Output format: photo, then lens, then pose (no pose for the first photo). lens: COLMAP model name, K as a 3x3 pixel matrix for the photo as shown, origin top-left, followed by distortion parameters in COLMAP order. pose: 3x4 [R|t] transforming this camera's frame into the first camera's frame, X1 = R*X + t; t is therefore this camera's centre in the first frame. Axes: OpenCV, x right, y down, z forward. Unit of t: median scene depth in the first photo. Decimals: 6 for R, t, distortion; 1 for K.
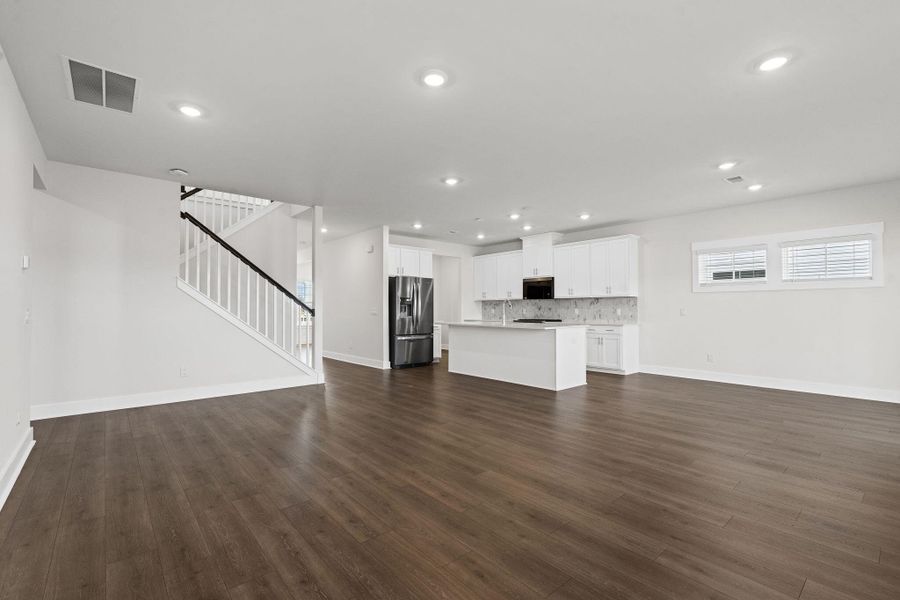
lens RADIAL K [[407.8, 0, 446.5], [0, 407.8, 307.6], [0, 0, 1]] dist [-0.004027, -0.000457]
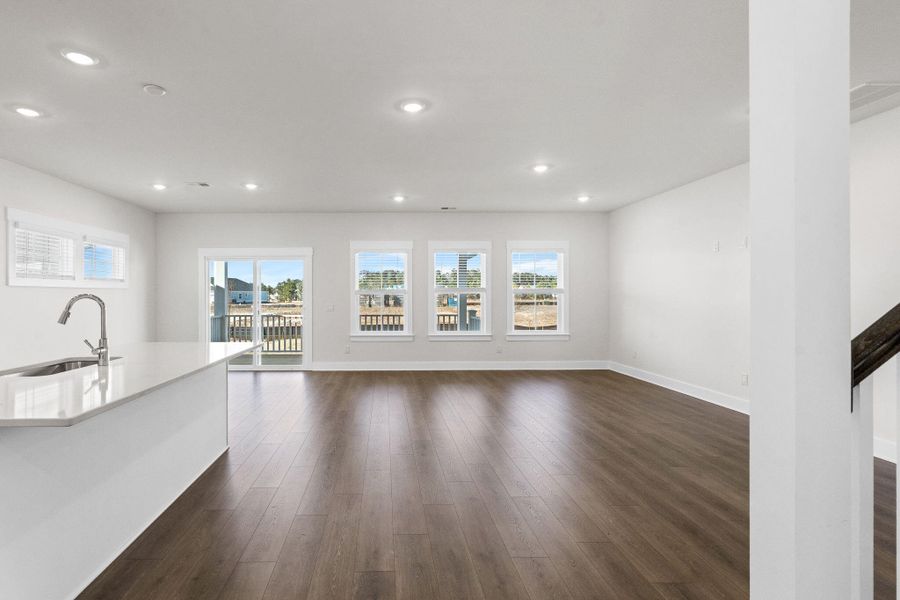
lens RADIAL K [[442.5, 0, 393.6], [0, 442.5, 296.0], [0, 0, 1]] dist [0.003309, 0.000501]
pose [[-0.778534, 0.002968, 0.627595, -0.252132], [0.002669, 0.999995, -0.001417, -0.016469], [-0.627596, 0.000572, -0.778539, 1.018249]]
